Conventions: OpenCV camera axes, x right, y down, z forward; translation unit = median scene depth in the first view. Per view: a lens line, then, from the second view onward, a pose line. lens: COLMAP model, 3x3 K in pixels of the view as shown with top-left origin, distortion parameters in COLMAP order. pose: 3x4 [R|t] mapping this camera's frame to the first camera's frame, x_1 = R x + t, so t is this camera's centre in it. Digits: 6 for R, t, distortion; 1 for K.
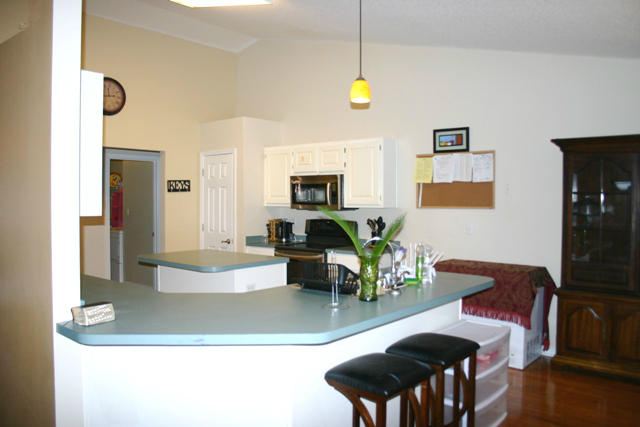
lens RADIAL K [[518.5, 0, 317.3], [0, 518.5, 212.3], [0, 0, 1]] dist [-0.098285, 0.032934]
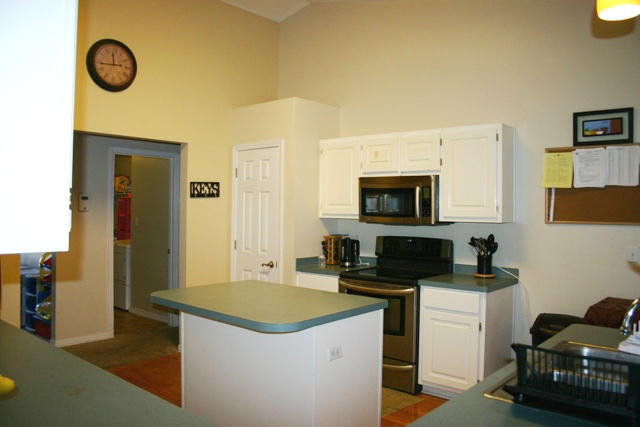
lens RADIAL K [[518.5, 0, 322.8], [0, 518.5, 212.8], [0, 0, 1]] dist [-0.098285, 0.032934]
pose [[0.999931, 0.009641, -0.006693, -0.101049], [-0.009748, 0.999821, -0.016221, -0.007510], [0.006535, 0.016285, 0.999846, 0.273326]]
